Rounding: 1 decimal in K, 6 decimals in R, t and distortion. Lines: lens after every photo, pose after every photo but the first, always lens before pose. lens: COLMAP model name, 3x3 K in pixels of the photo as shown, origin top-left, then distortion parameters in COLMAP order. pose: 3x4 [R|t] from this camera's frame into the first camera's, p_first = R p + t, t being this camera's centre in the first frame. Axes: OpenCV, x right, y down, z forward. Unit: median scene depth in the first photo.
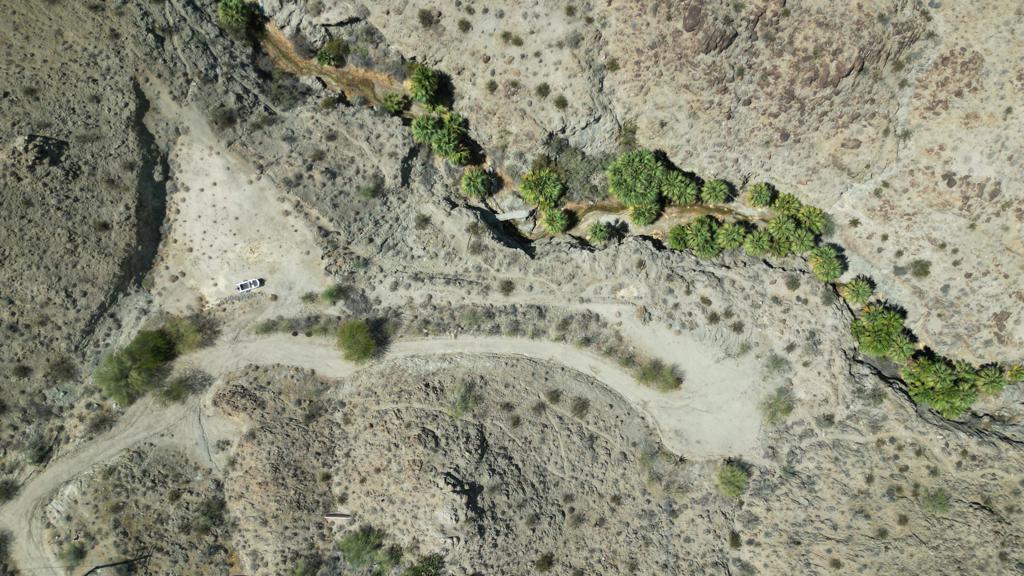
lens RADIAL K [[718.2, 0, 509.1], [0, 718.2, 287.9], [0, 0, 1]] dist [0.056460, -0.067729]
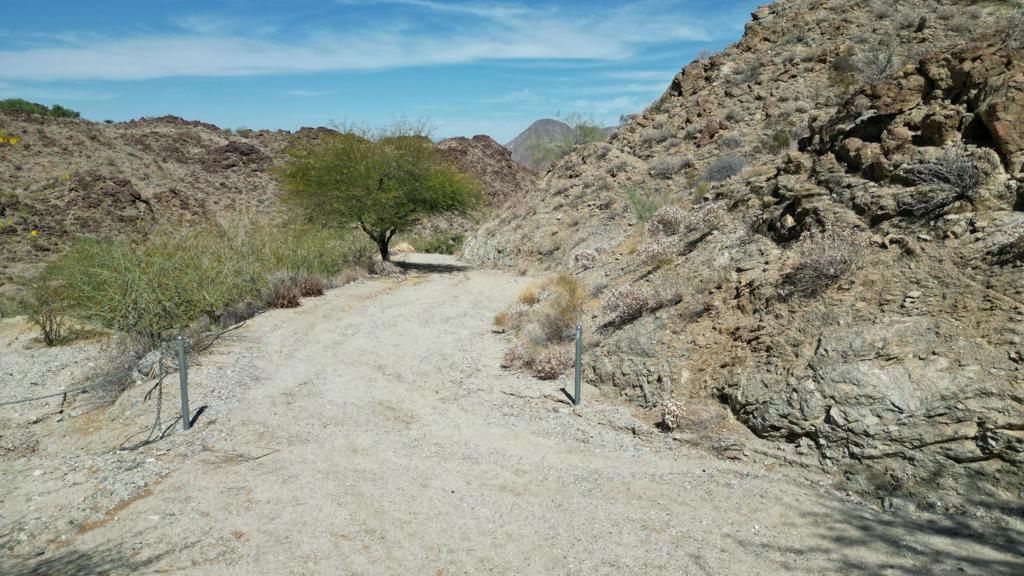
lens RADIAL K [[718.2, 0, 519.4], [0, 718.2, 288.5], [0, 0, 1]] dist [0.056460, -0.067729]
pose [[-0.074727, -0.186959, 0.979521, -0.414737], [0.996987, -0.034500, 0.069475, 0.096593], [0.020805, 0.981762, 0.188973, 0.923102]]
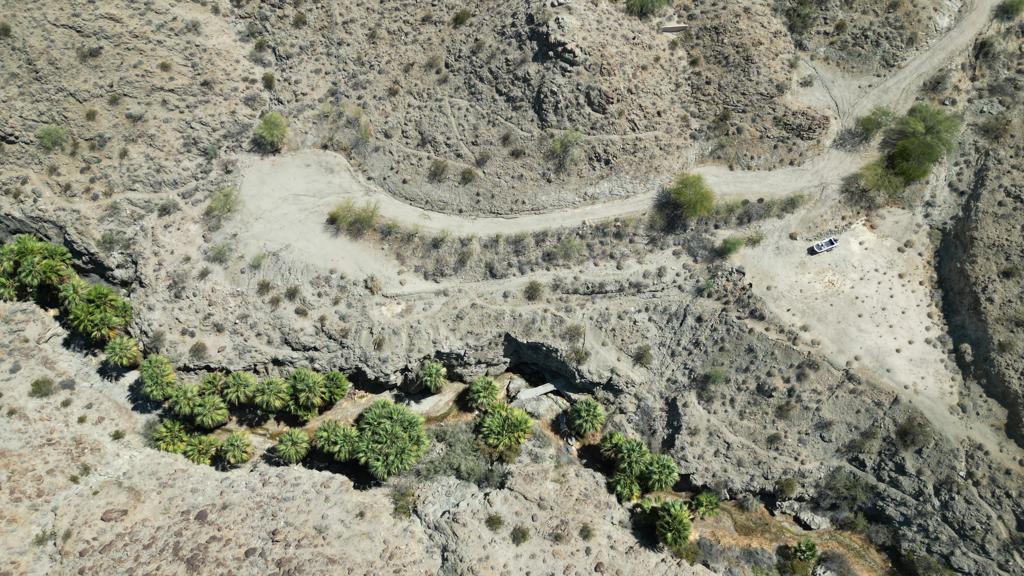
lens RADIAL K [[718.2, 0, 515.1], [0, 718.2, 284.4], [0, 0, 1]] dist [0.056460, -0.067729]
pose [[-0.992628, 0.108397, -0.054222, 0.065166], [-0.120733, -0.923635, 0.363761, -0.308715], [-0.010651, 0.367626, 0.929913, 0.189949]]
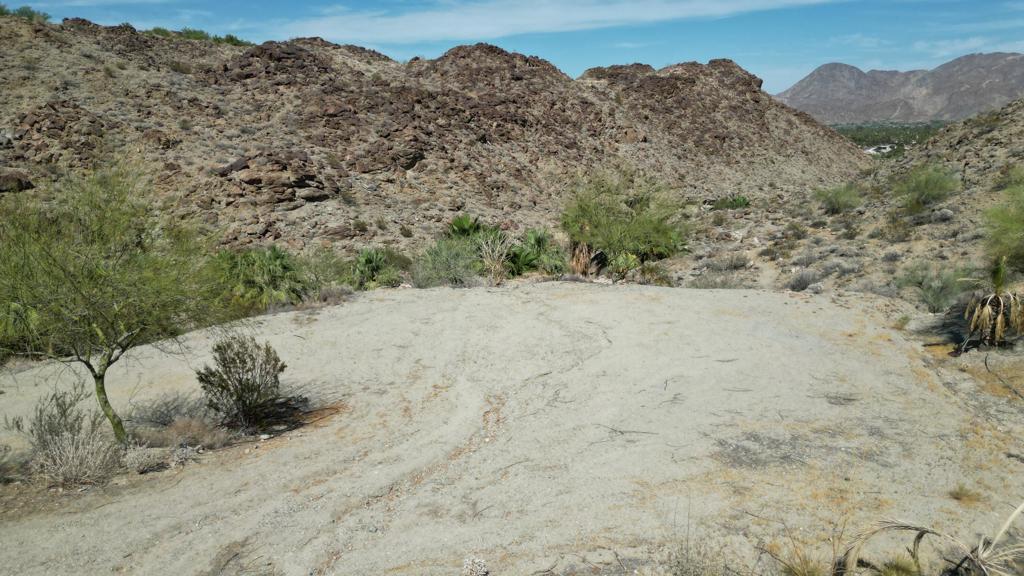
lens RADIAL K [[718.2, 0, 506.5], [0, 718.2, 284.9], [0, 0, 1]] dist [0.056460, -0.067729]
pose [[0.292819, -0.233577, 0.927199, 0.157989], [0.955660, 0.039879, -0.291761, 0.201182], [0.031173, 0.971520, 0.234898, 0.982444]]
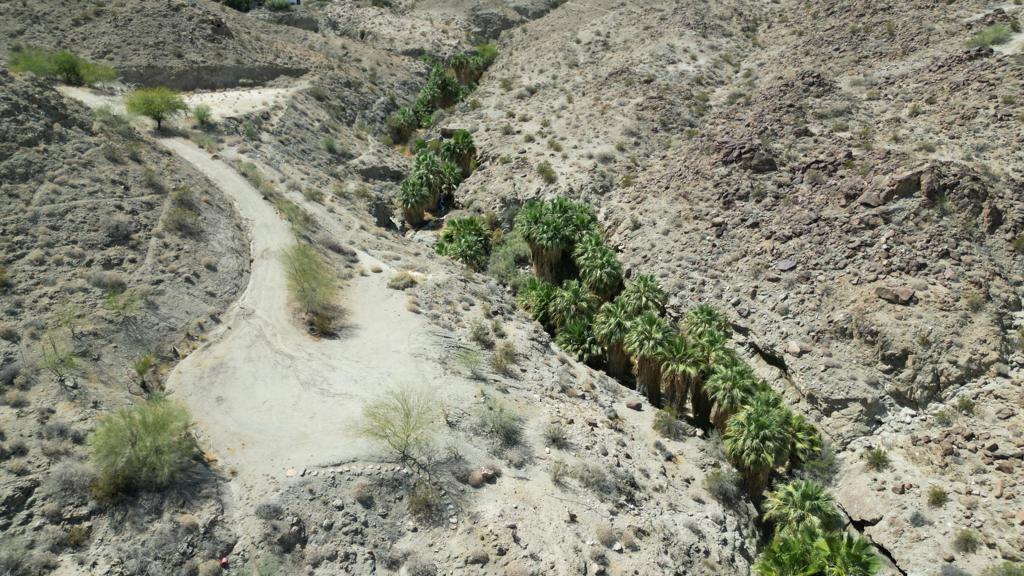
lens RADIAL K [[718.2, 0, 512.0], [0, 718.2, 287.9], [0, 0, 1]] dist [0.056460, -0.067729]
pose [[0.695459, 0.285019, -0.659621, 0.631520], [-0.718289, 0.250301, -0.649161, 0.347951], [-0.019919, 0.925264, 0.378801, 0.811977]]
